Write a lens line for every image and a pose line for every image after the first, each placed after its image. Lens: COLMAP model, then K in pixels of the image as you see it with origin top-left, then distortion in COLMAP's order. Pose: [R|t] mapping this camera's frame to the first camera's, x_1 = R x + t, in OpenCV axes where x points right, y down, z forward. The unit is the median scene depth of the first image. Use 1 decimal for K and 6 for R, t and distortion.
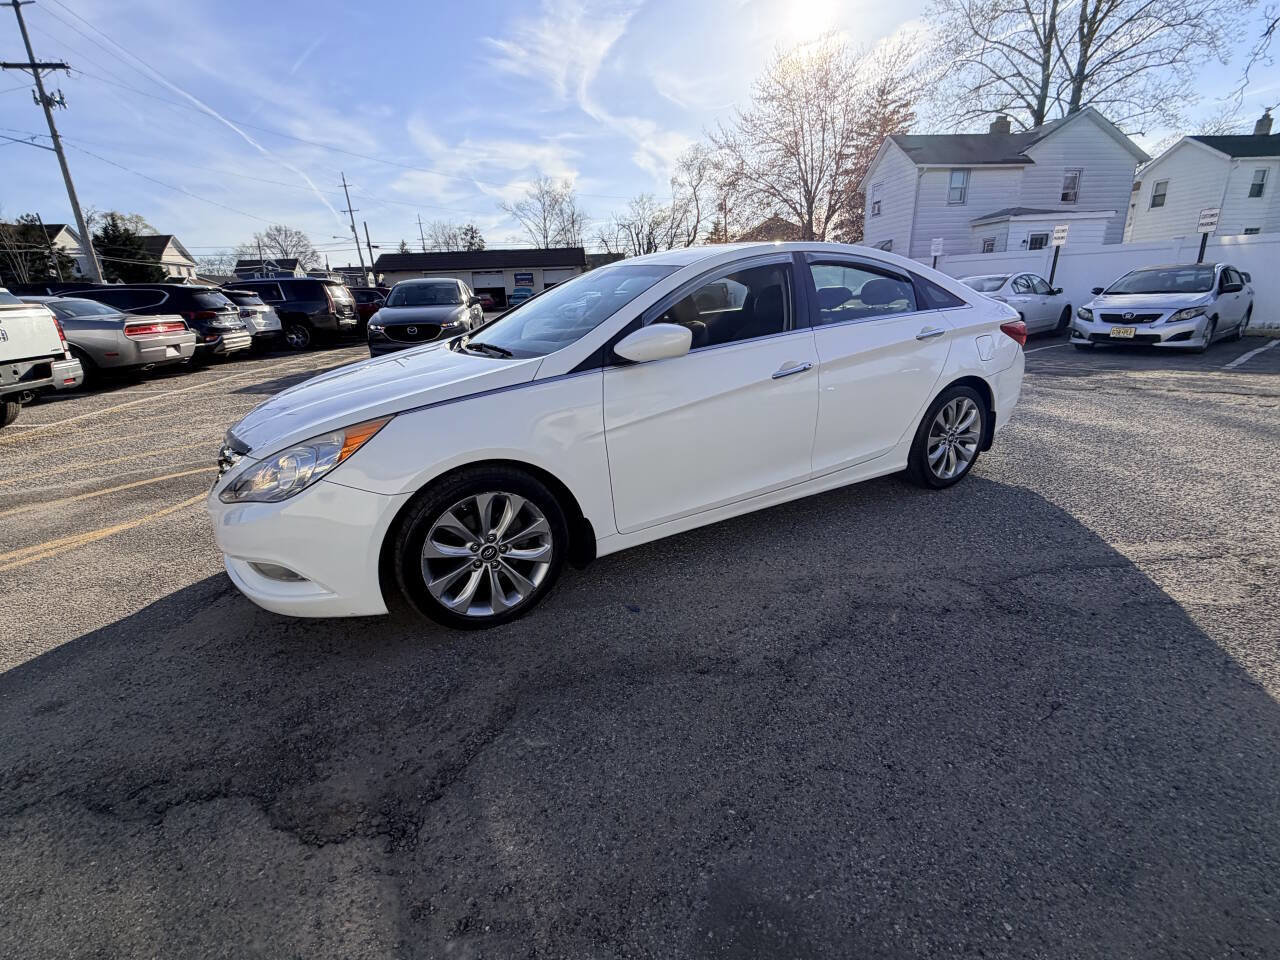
lens RADIAL K [[575.9, 0, 633.9], [0, 575.9, 484.6], [0, 0, 1]] dist [0.001269, -0.000840]
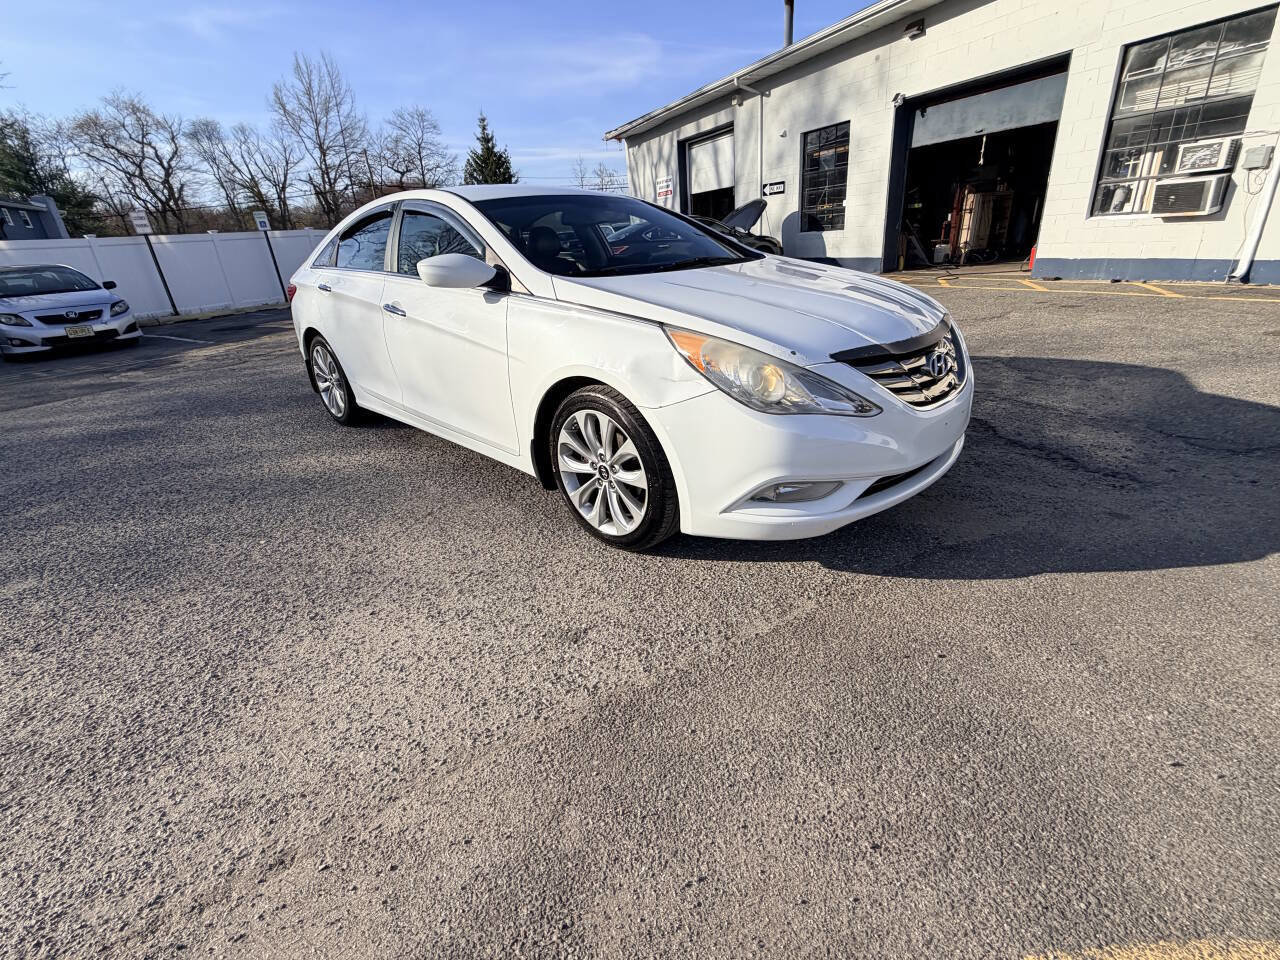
lens RADIAL K [[575.9, 0, 631.8], [0, 575.9, 477.7], [0, 0, 1]] dist [0.001269, -0.000840]
pose [[-0.276849, -0.319288, 0.906317, -0.340362], [0.371146, 0.834458, 0.407345, -0.107824], [-0.886344, 0.449149, -0.112517, 0.391431]]
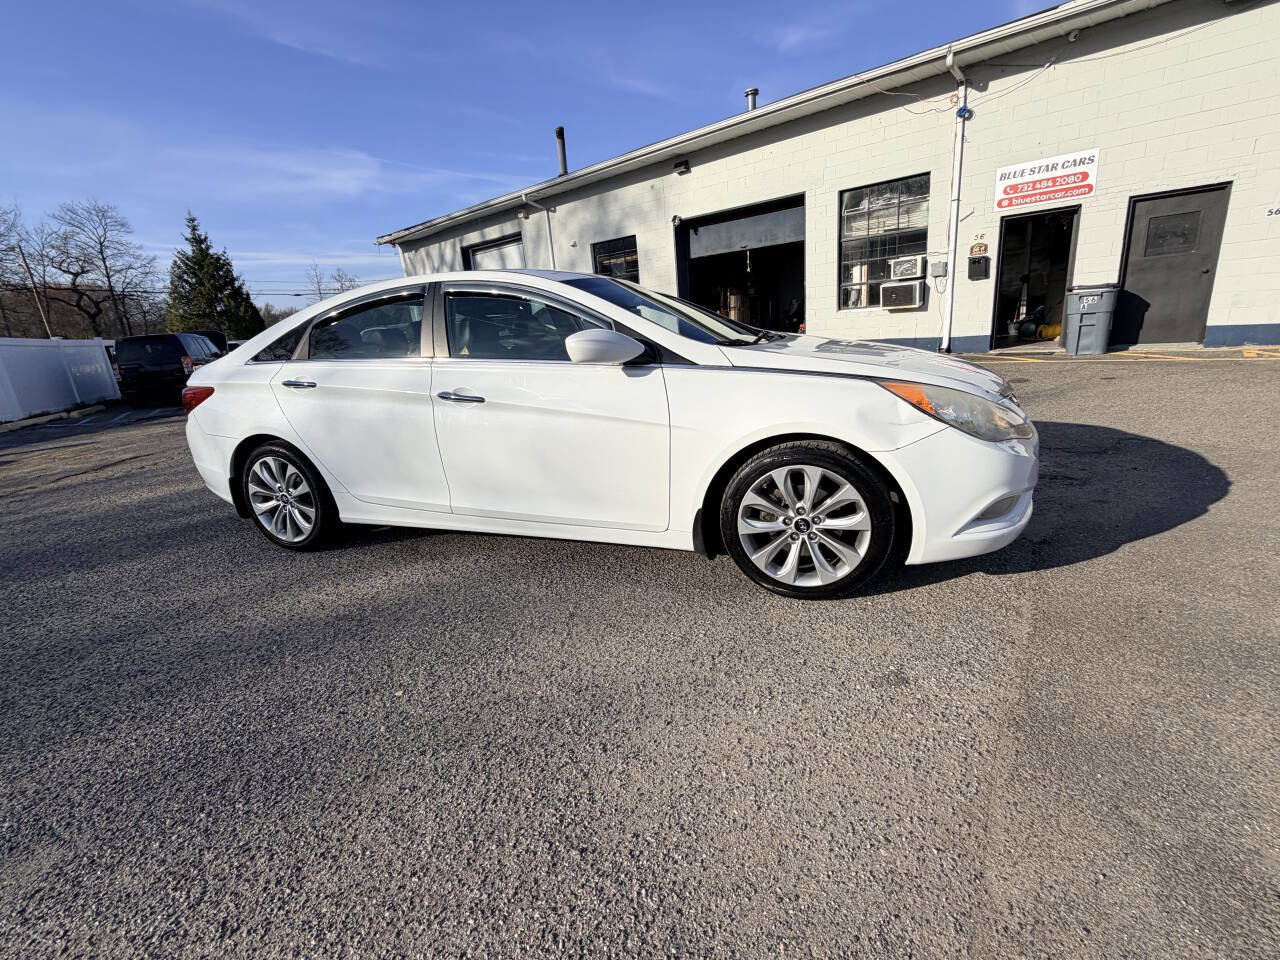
lens RADIAL K [[575.9, 0, 634.6], [0, 575.9, 482.7], [0, 0, 1]] dist [0.001269, -0.000840]
pose [[-0.641812, -0.120830, 0.757282, -0.262730], [0.339789, 0.840471, 0.422082, -0.155617], [-0.687474, 0.528213, -0.498368, 0.524946]]
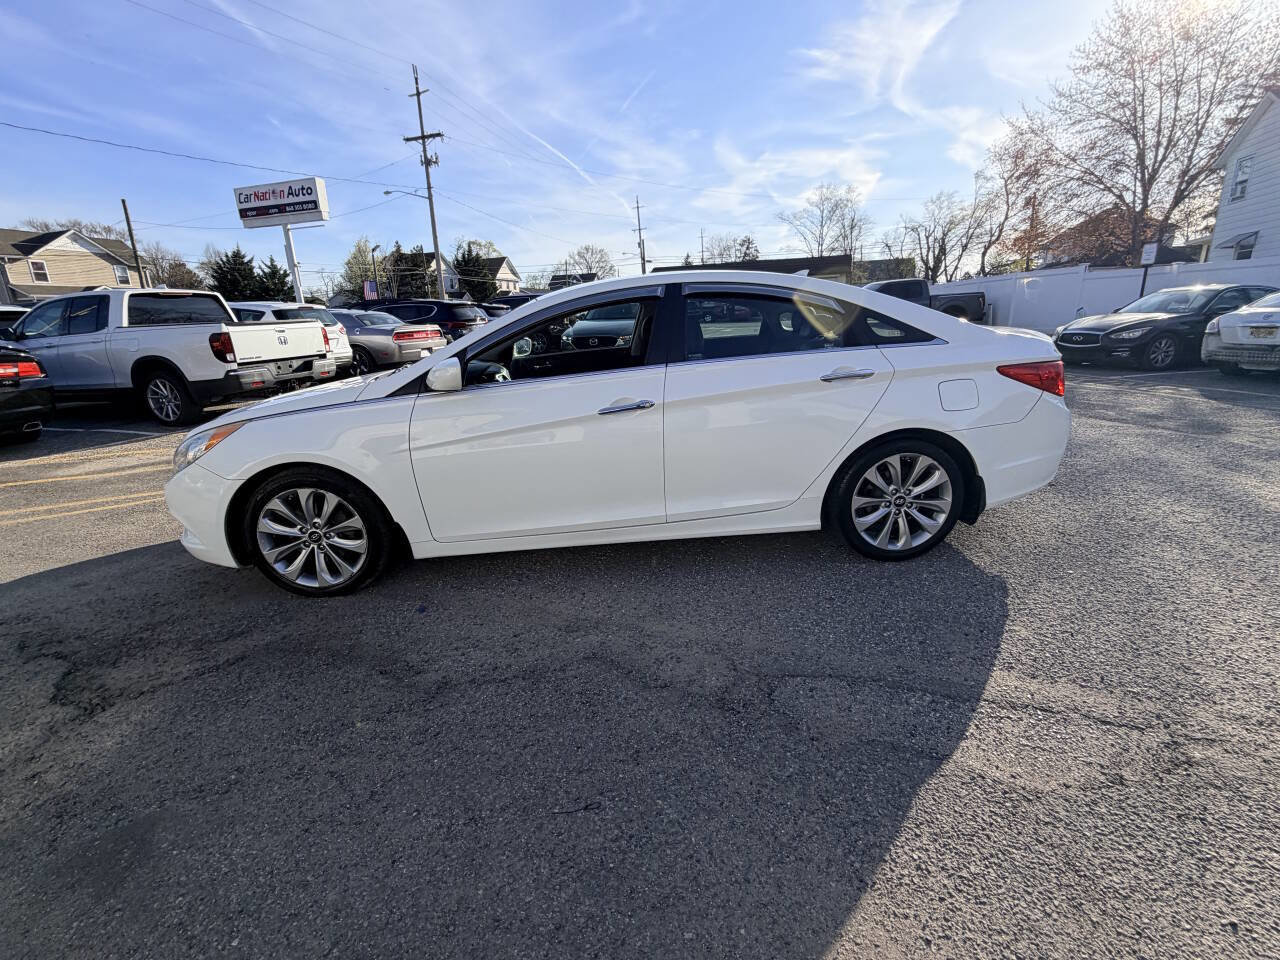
lens RADIAL K [[575.9, 0, 633.3], [0, 575.9, 482.6], [0, 0, 1]] dist [0.001269, -0.000840]
pose [[0.899107, 0.128003, -0.418596, 0.195354], [-0.134849, 0.990777, 0.013327, -0.023831], [0.416441, 0.044465, 0.908075, 0.034703]]
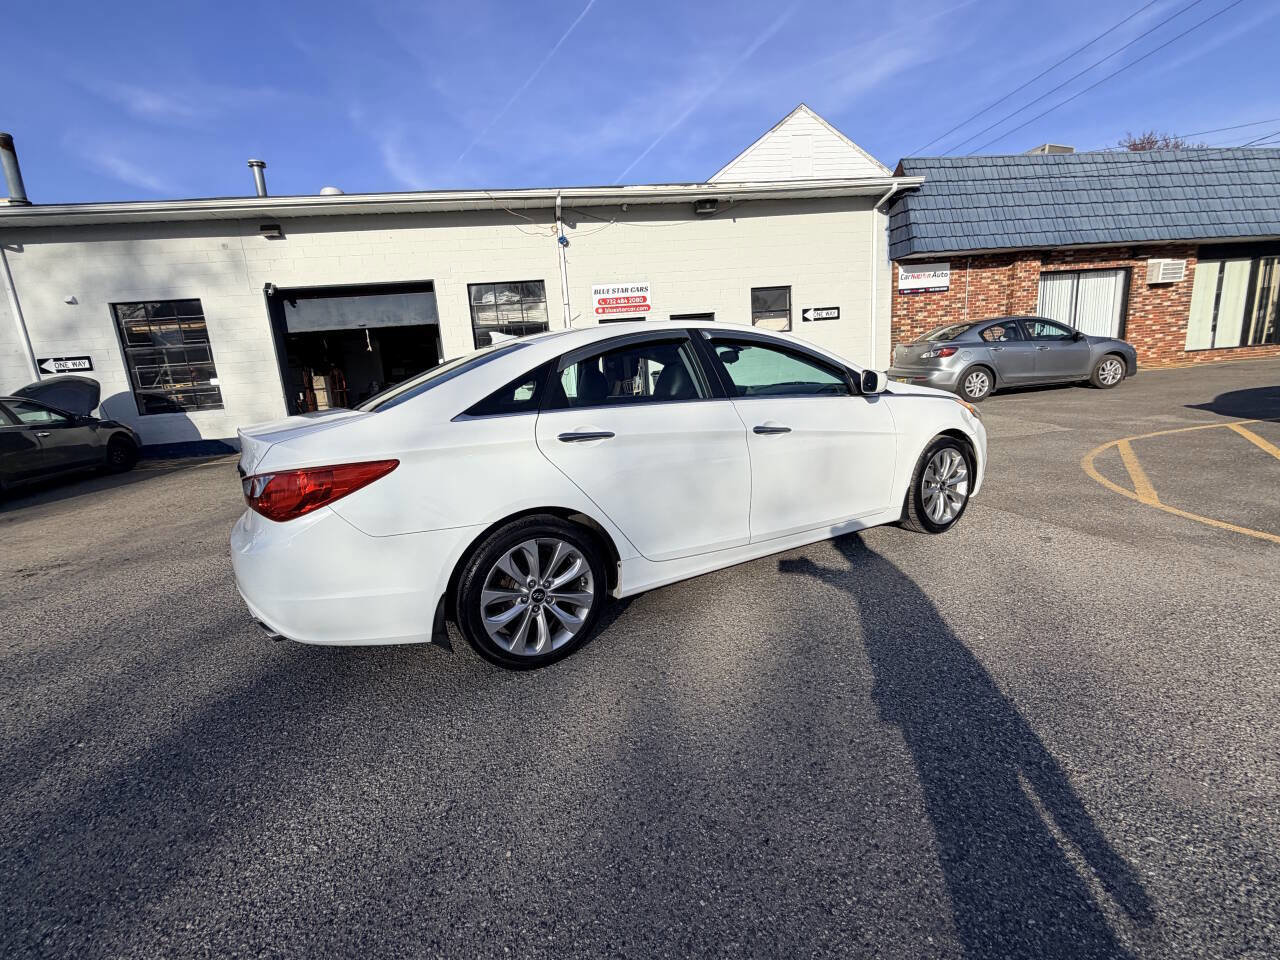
lens RADIAL K [[575.9, 0, 632.8], [0, 575.9, 484.8], [0, 0, 1]] dist [0.001269, -0.000840]
pose [[-0.993469, 0.114059, 0.003135, 0.066287], [0.100190, 0.858865, 0.502307, -0.234645], [0.054600, 0.499341, -0.864684, 0.691576]]
